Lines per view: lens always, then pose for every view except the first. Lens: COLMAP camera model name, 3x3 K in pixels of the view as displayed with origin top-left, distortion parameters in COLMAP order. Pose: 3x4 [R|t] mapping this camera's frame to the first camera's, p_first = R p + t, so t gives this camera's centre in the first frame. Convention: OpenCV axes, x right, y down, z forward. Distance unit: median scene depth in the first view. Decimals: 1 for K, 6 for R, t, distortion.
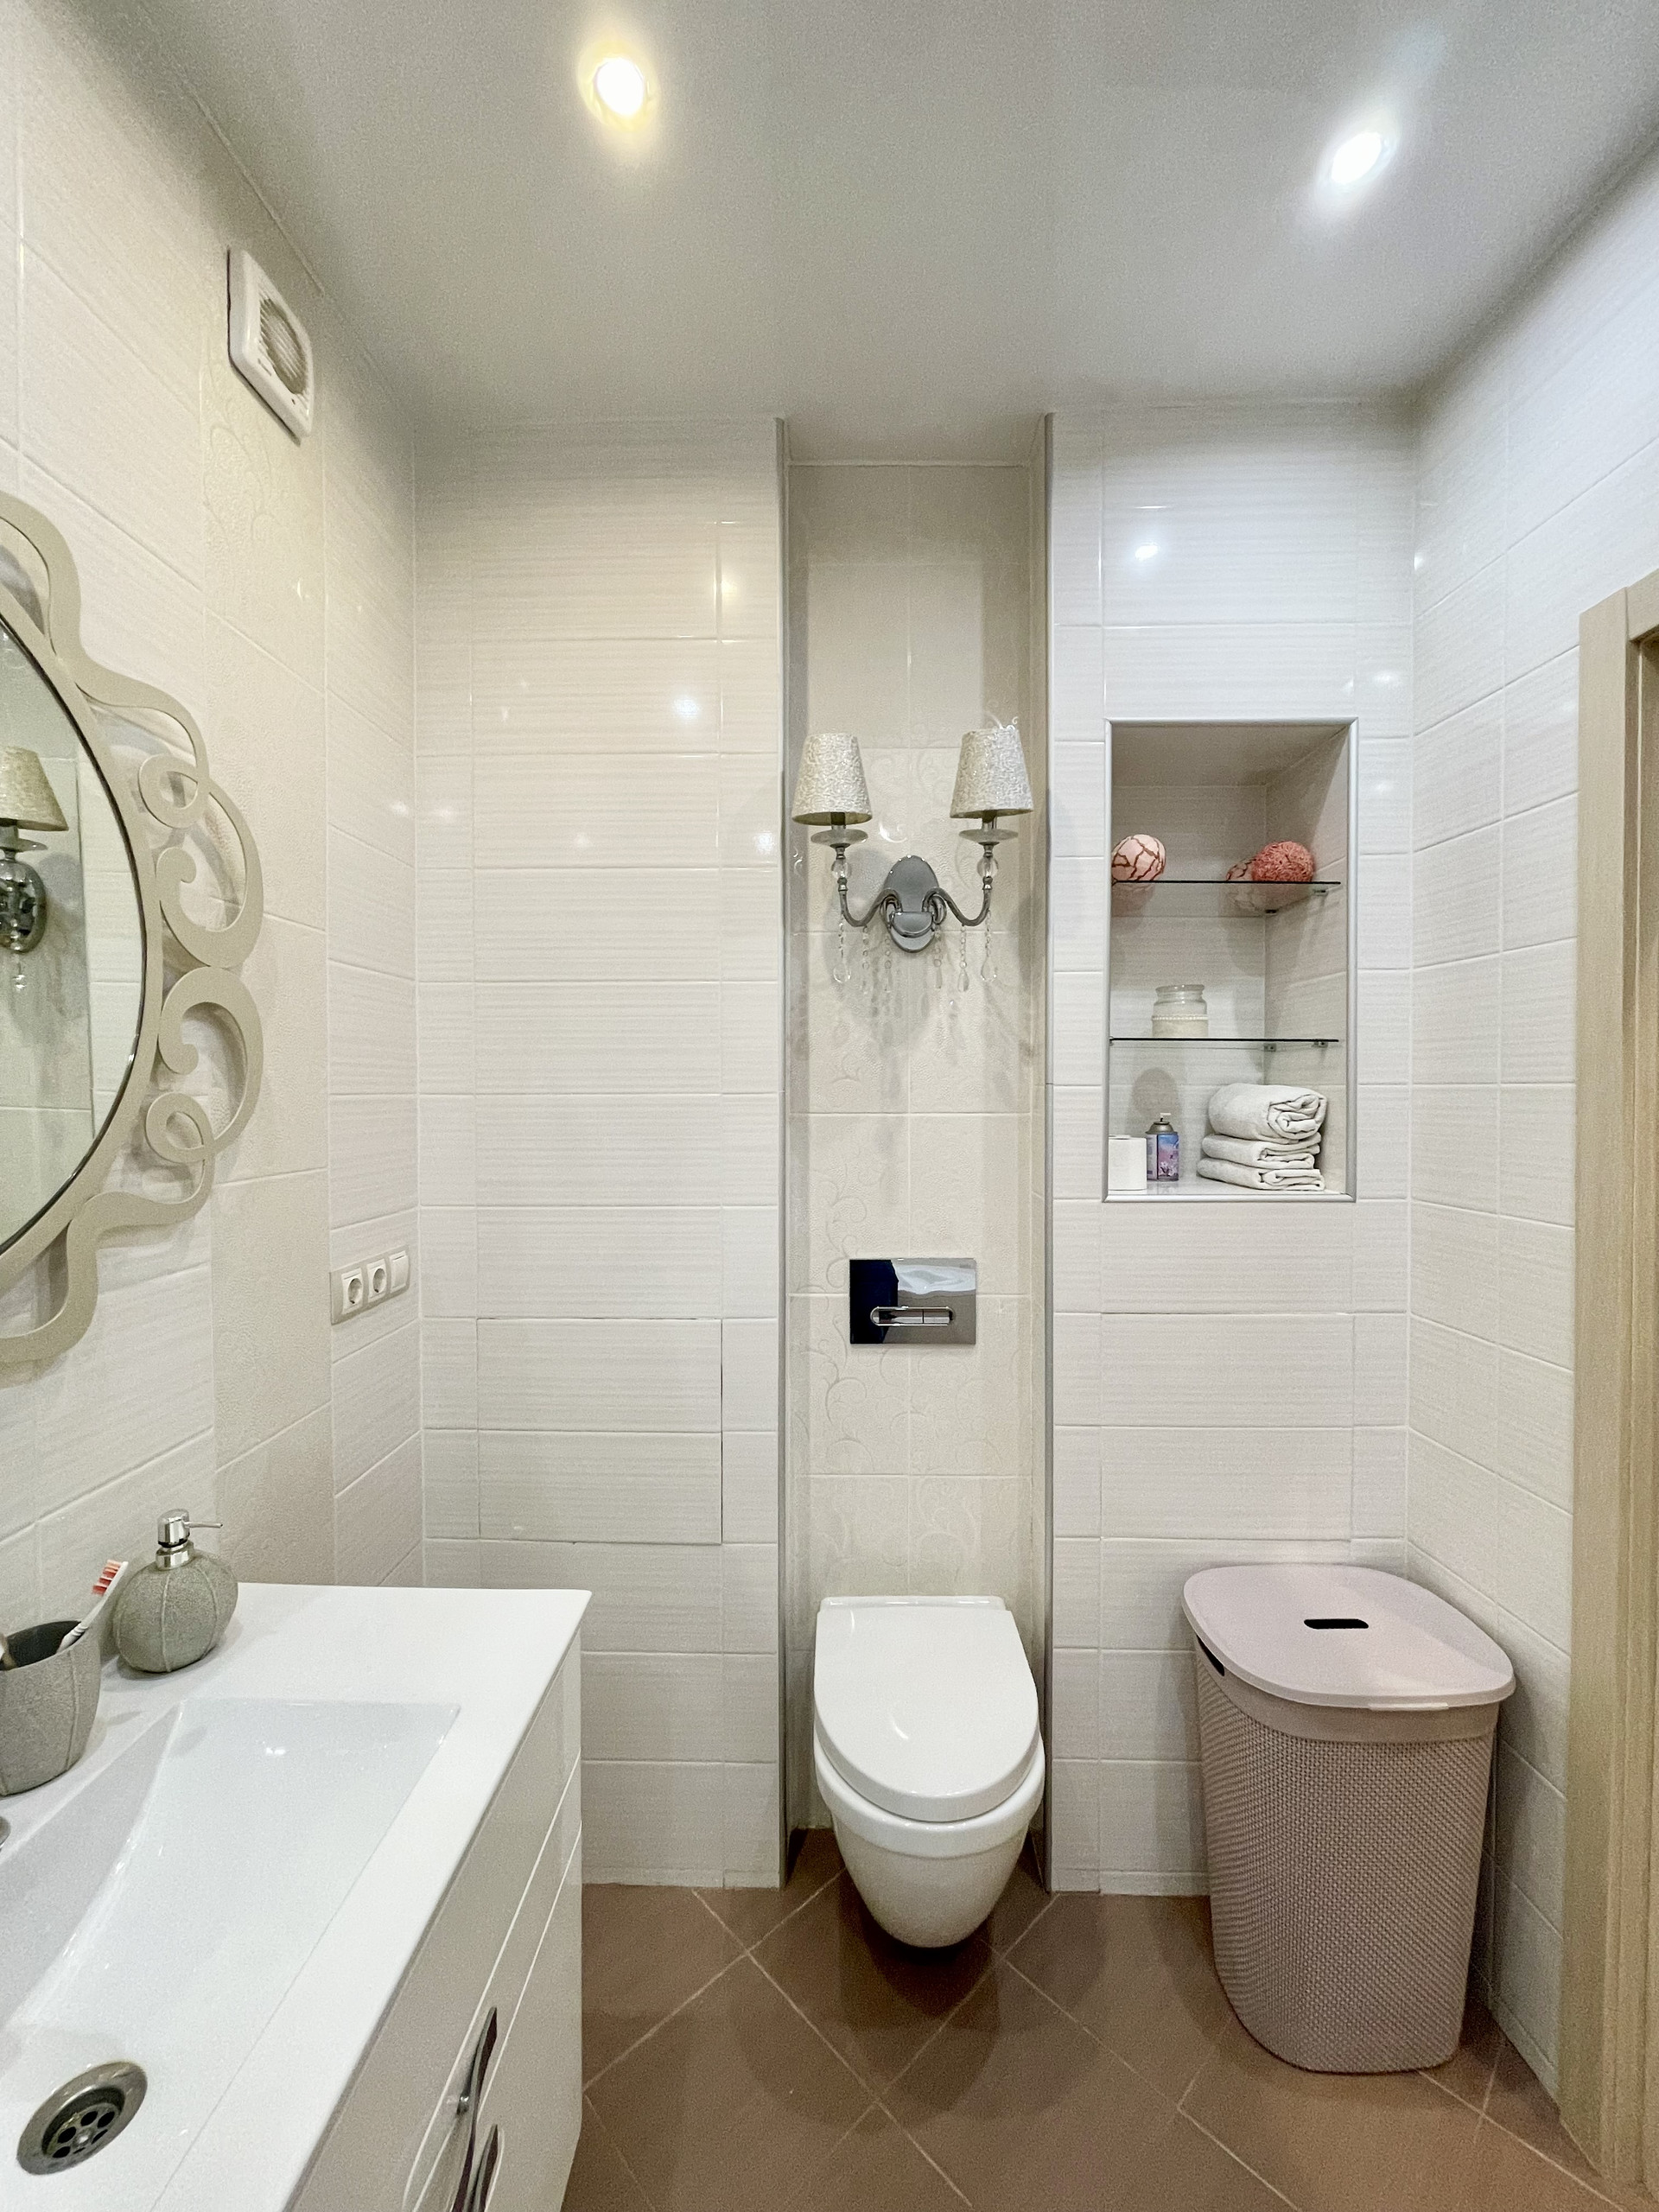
lens RADIAL K [[893.3, 0, 825.0], [0, 893.3, 1103.7], [0, 0, 1]] dist [-0.004158, 0.001465]
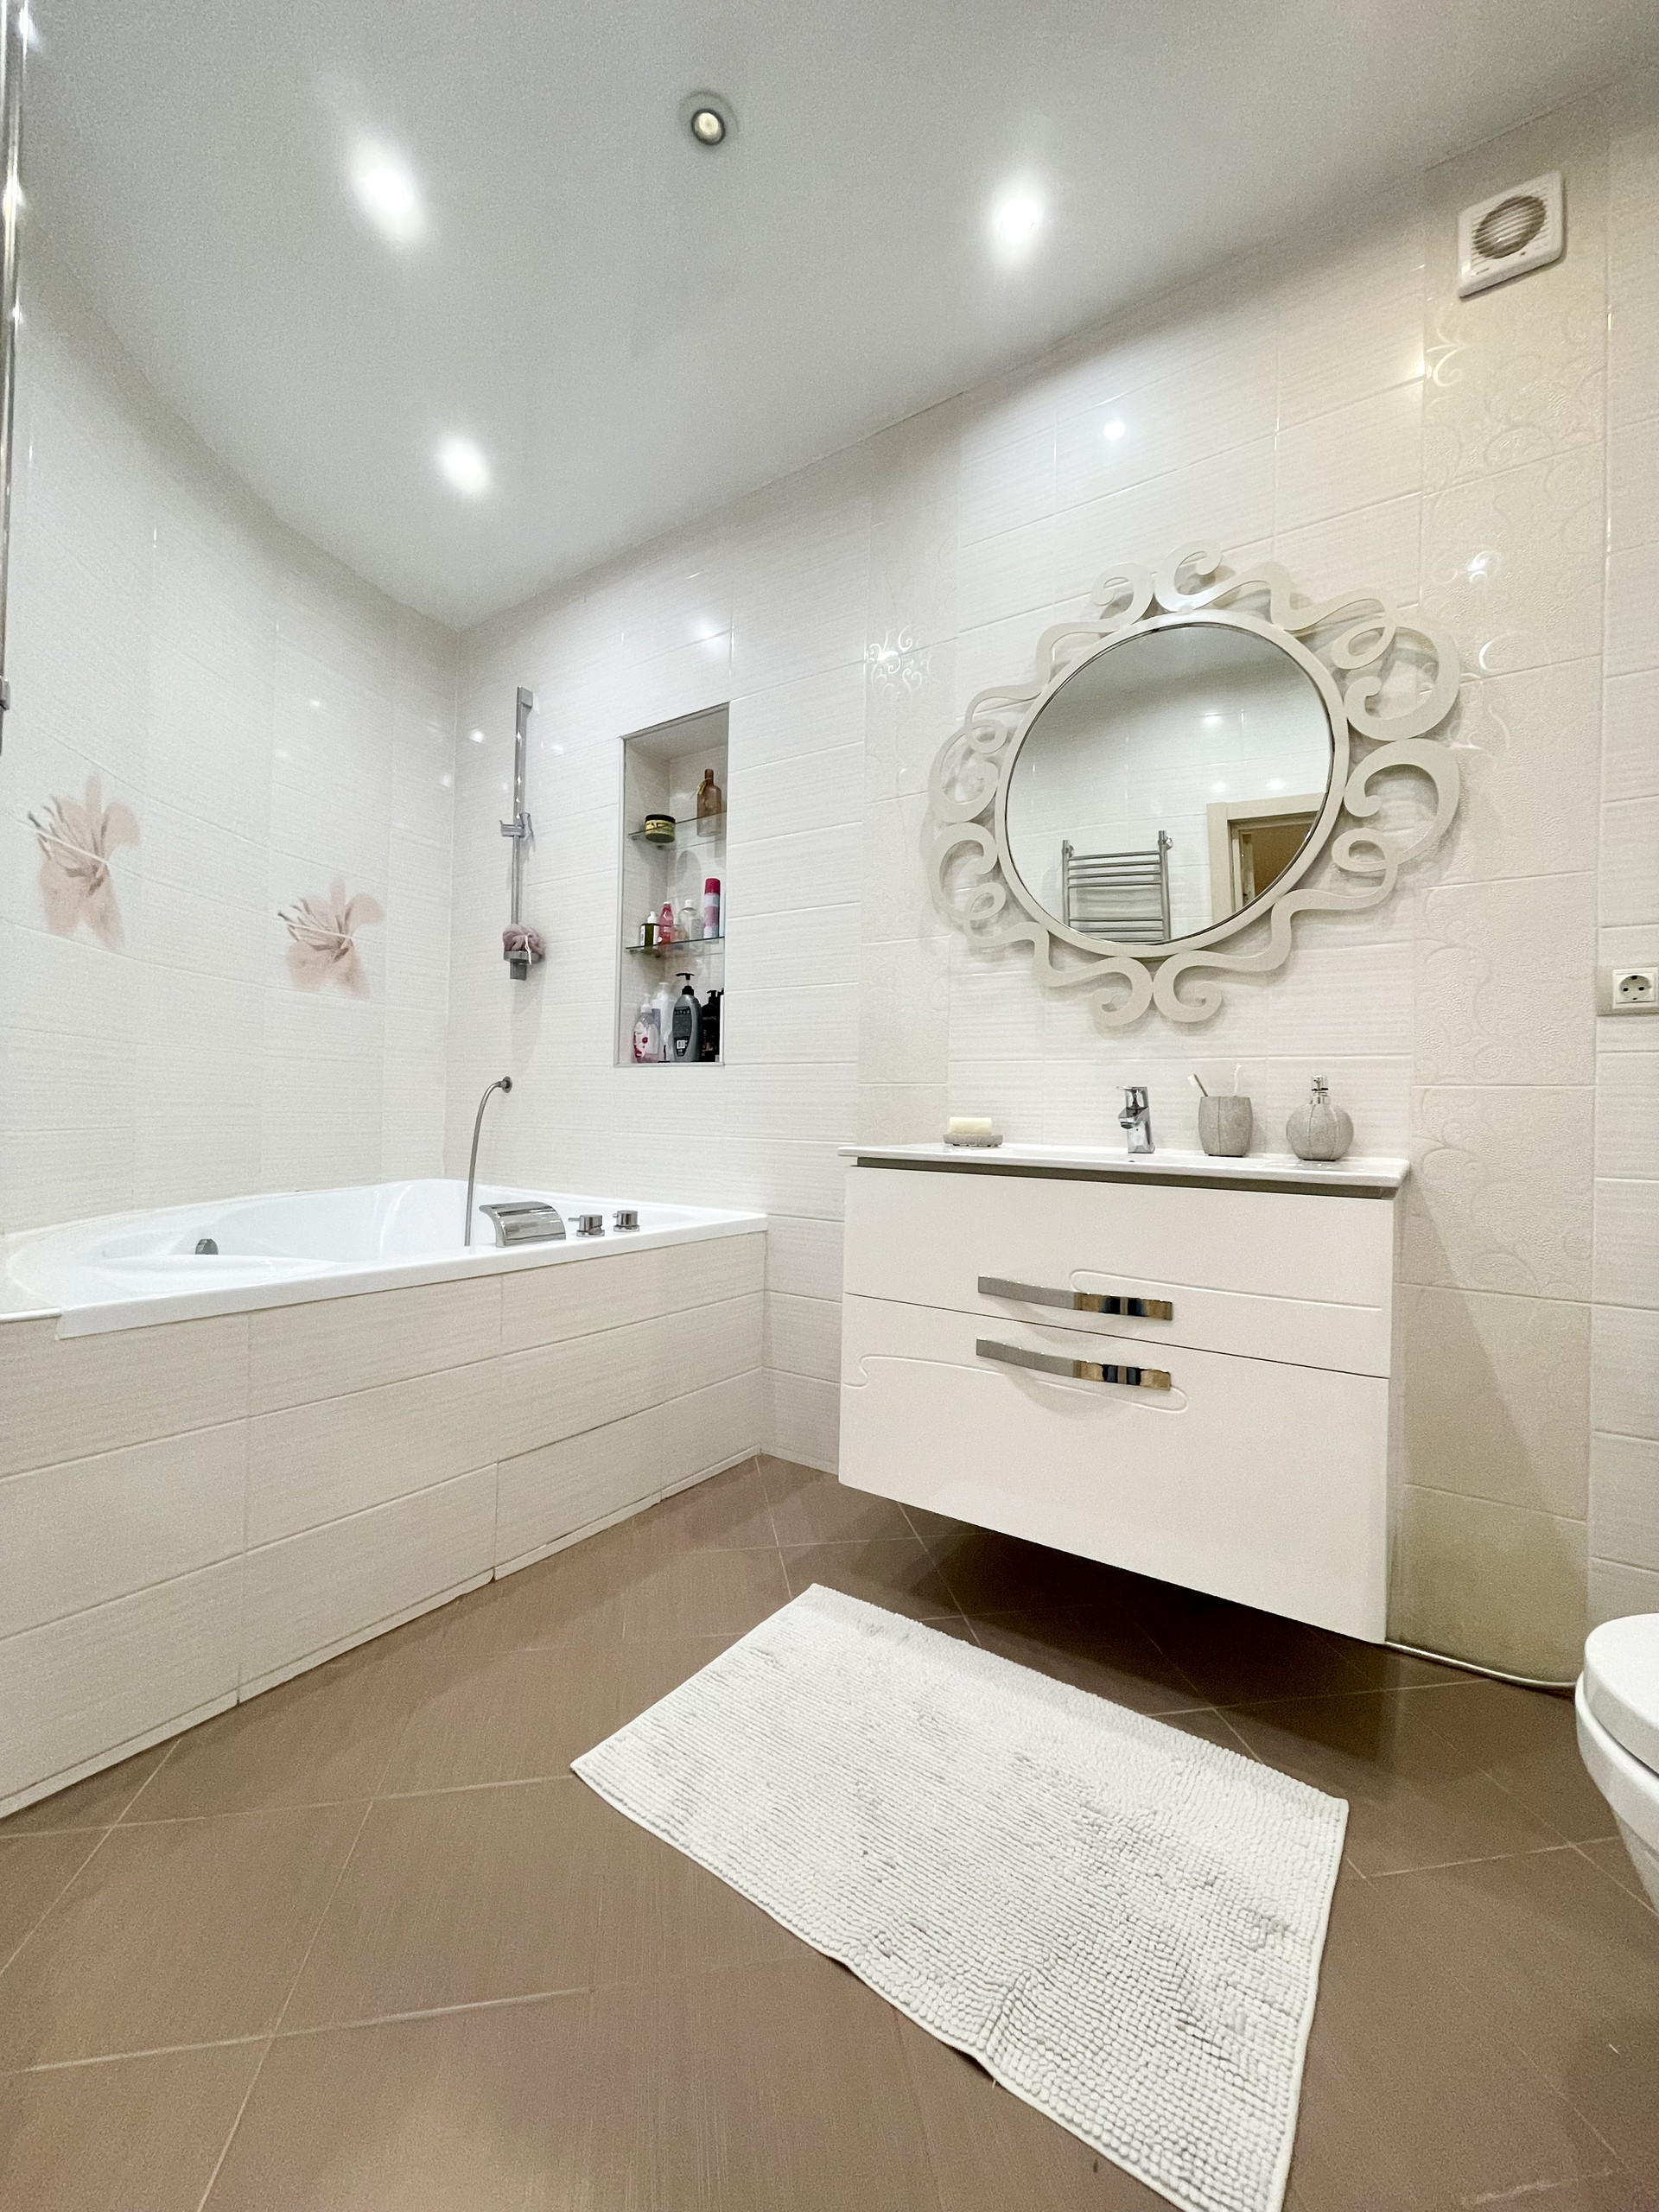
lens RADIAL K [[893.3, 0, 834.7], [0, 893.3, 1105.5], [0, 0, 1]] dist [-0.004158, 0.001465]
pose [[-0.547788, -0.013932, -0.836501, 0.740504], [-0.036967, 0.999288, 0.007565, 0.332276], [0.835800, 0.035067, -0.547912, 0.717284]]
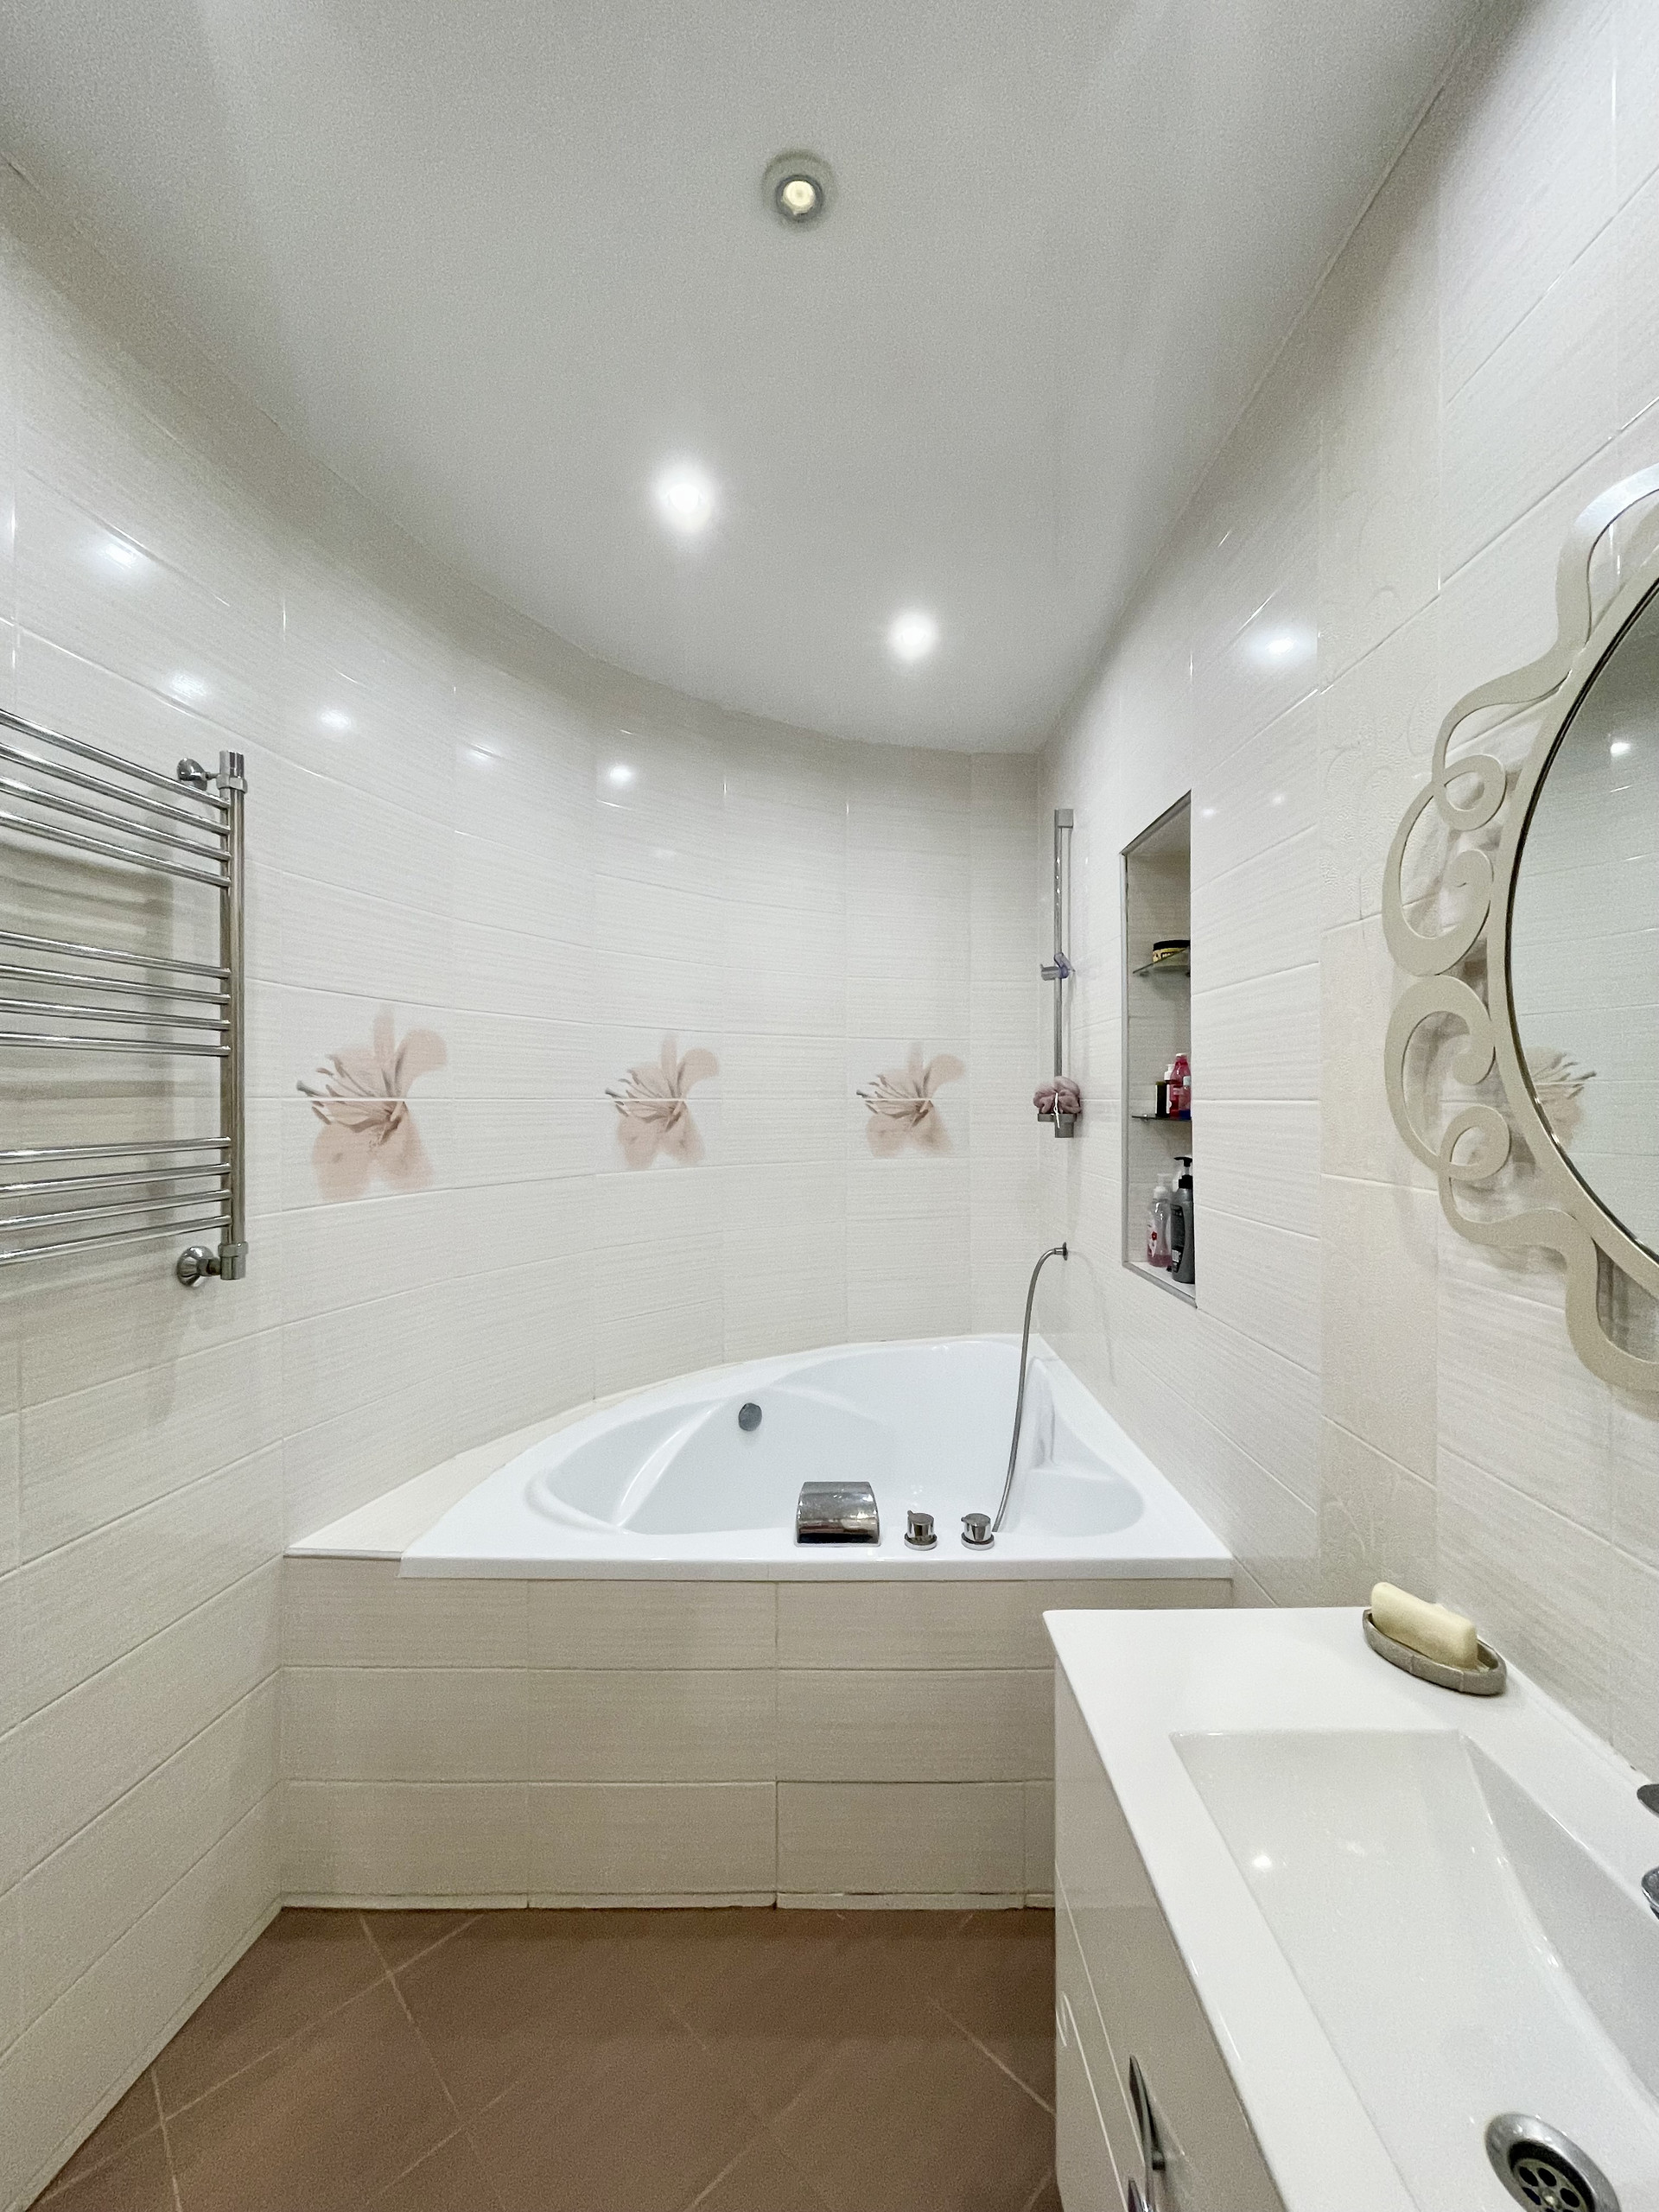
lens RADIAL K [[893.3, 0, 825.3], [0, 893.3, 1106.6], [0, 0, 1]] dist [-0.004158, 0.001465]
pose [[-0.999895, 0.005820, -0.013287, -0.017989], [0.005461, 0.999623, 0.026908, -0.010813], [0.013438, 0.026832, -0.999550, 0.784236]]
